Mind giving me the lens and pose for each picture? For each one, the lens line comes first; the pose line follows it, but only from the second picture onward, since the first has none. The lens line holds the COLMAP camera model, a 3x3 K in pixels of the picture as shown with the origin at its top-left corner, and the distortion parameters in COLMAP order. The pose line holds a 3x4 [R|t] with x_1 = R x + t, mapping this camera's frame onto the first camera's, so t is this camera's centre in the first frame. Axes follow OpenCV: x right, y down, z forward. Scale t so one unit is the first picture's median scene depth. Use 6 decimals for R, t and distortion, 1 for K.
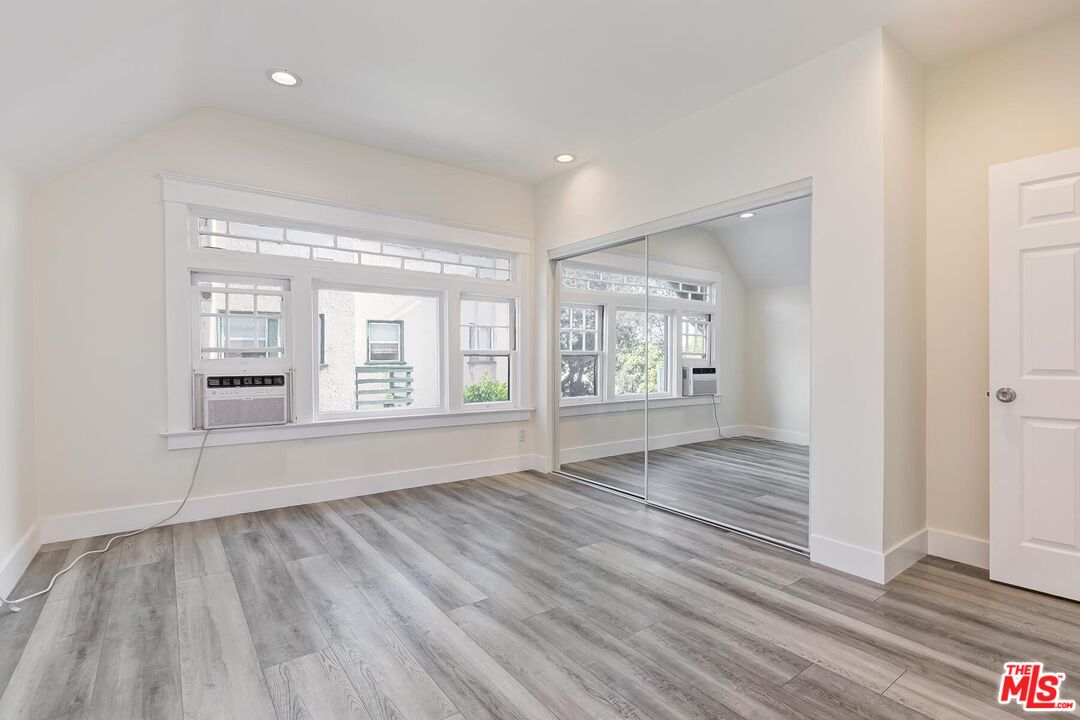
lens RADIAL K [[508.4, 0, 537.2], [0, 508.4, 344.3], [0, 0, 1]] dist [-0.003376, 0.000148]
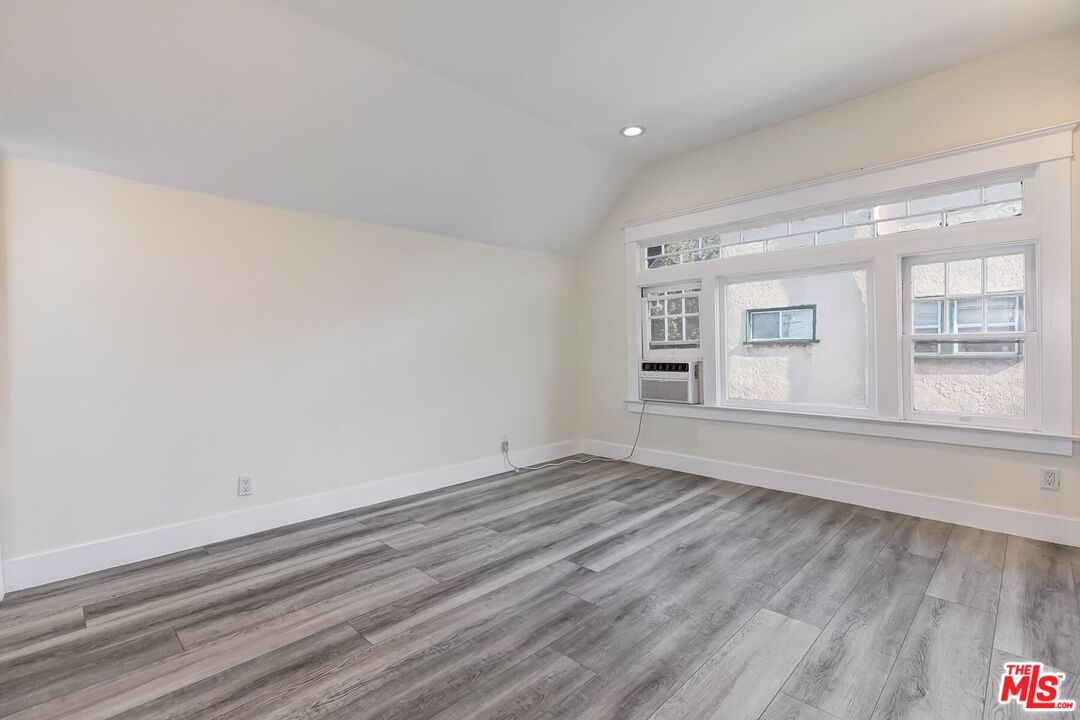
lens RADIAL K [[494.1, 0, 536.8], [0, 494.1, 357.0], [0, 0, 1]] dist [0.003040, -0.000005]
pose [[0.156374, 0.011955, -0.987626, 0.637618], [0.032789, 0.999313, 0.017288, 0.016576], [0.987154, -0.035087, 0.155874, 0.511203]]
